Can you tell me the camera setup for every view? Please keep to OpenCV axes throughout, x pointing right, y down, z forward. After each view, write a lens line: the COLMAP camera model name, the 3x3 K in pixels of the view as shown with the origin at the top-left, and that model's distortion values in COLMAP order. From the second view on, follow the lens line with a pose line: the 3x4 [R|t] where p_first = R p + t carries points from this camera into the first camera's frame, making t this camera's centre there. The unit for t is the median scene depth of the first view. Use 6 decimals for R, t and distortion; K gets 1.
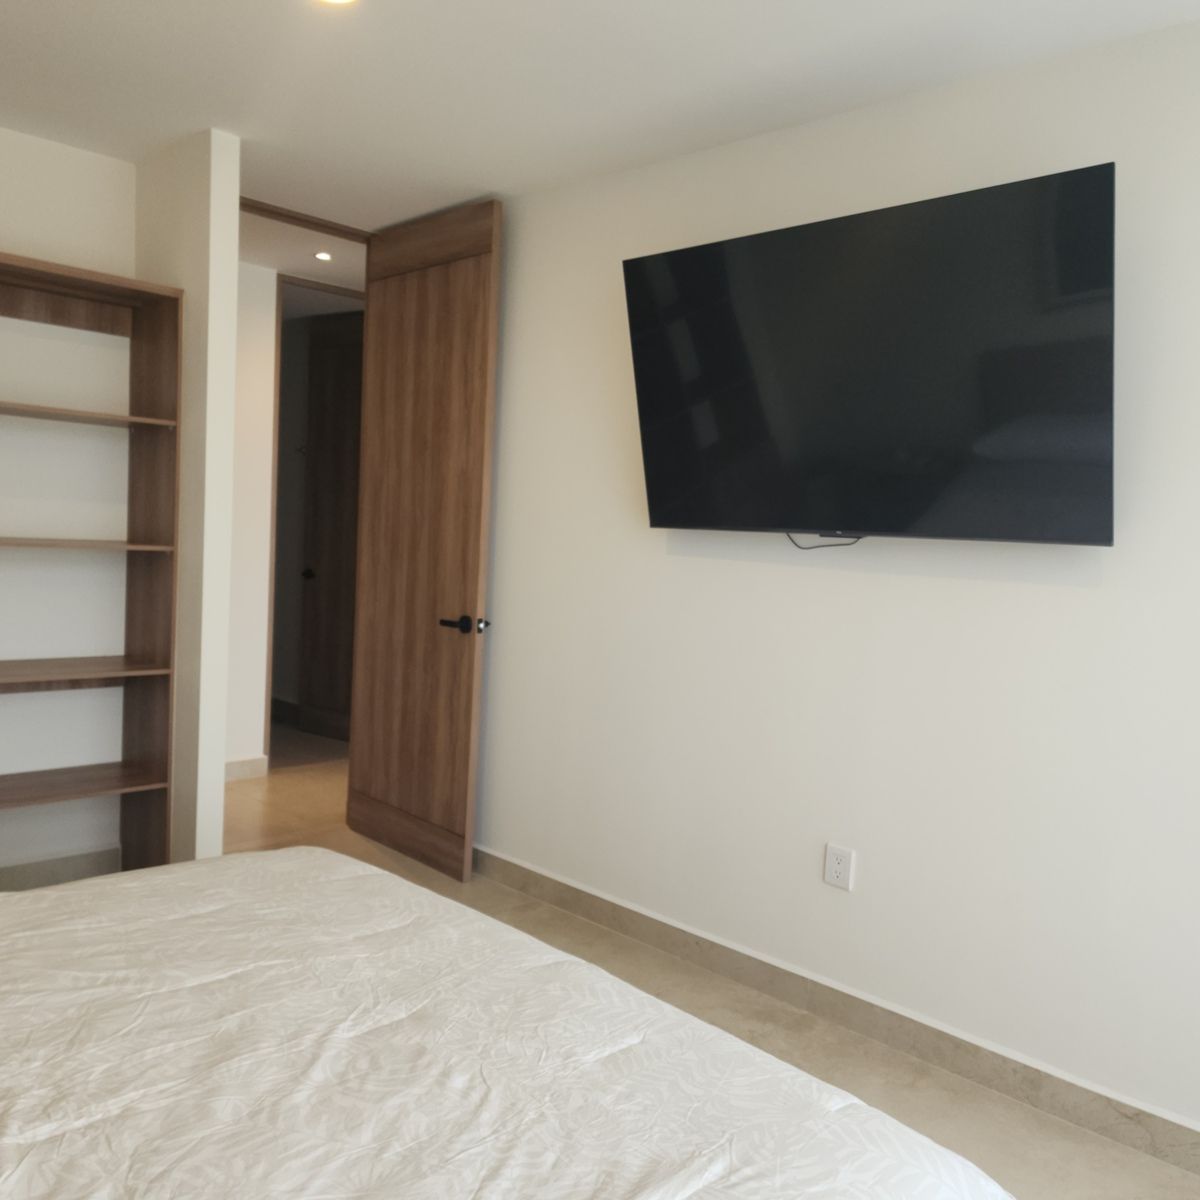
lens RADIAL K [[1076.0, 0, 620.9], [0, 1076.0, 591.8], [0, 0, 1]] dist [0.125231, -0.131787]
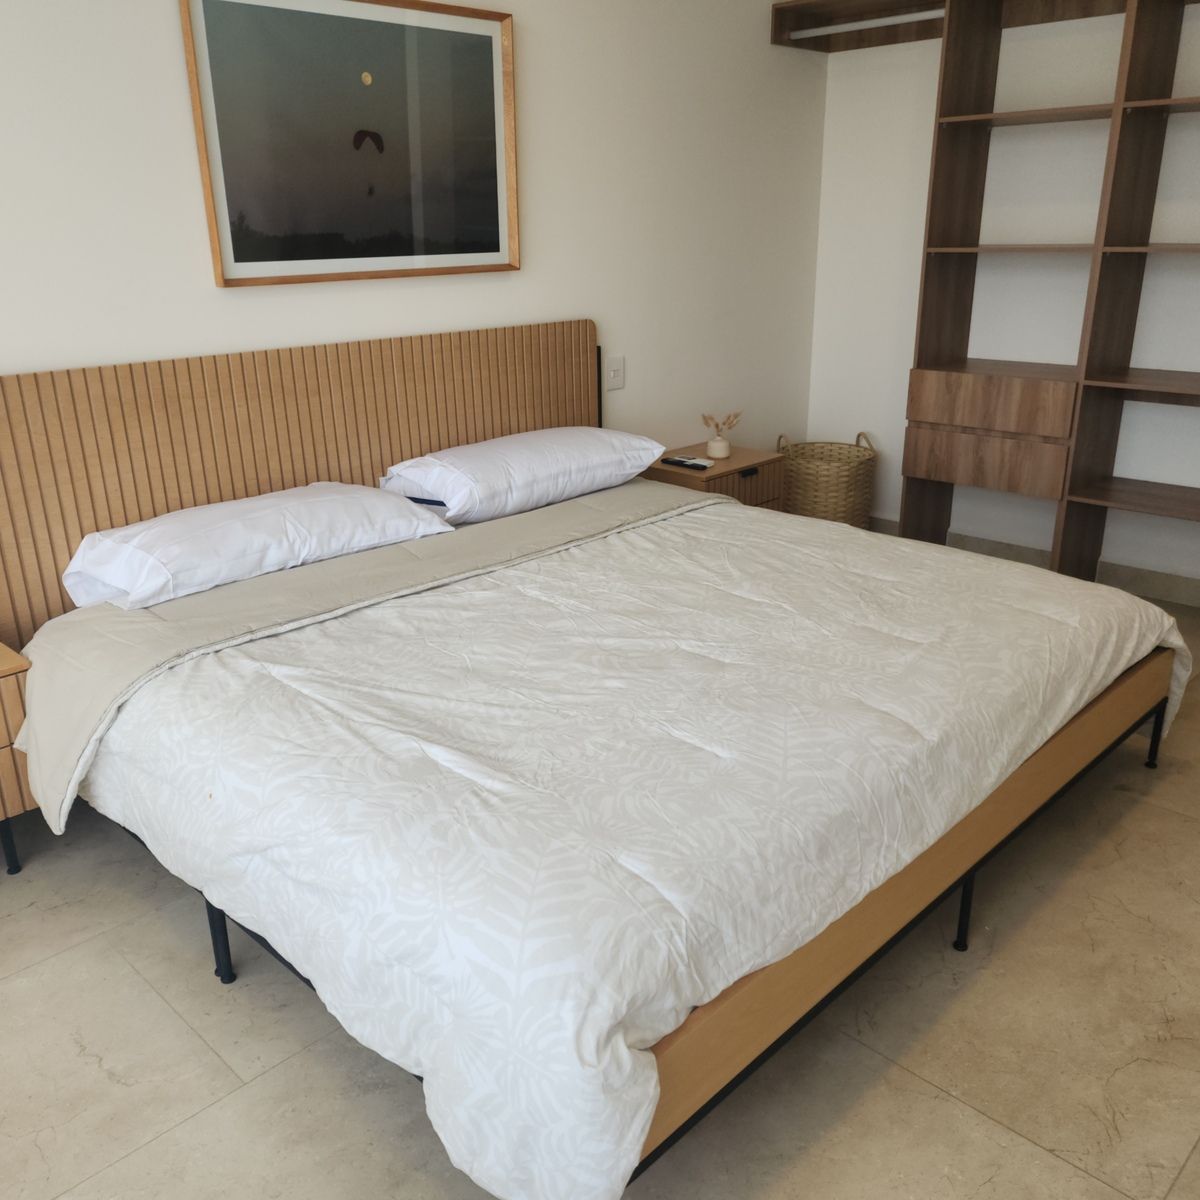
lens RADIAL K [[1076.0, 0, 620.9], [0, 1076.0, 591.8], [0, 0, 1]] dist [0.125231, -0.131787]
pose [[-0.007636, 0.261381, -0.965206, 0.922177], [-0.041877, 0.964303, 0.261468, 0.023564], [0.999094, 0.042416, 0.003583, 0.918406]]
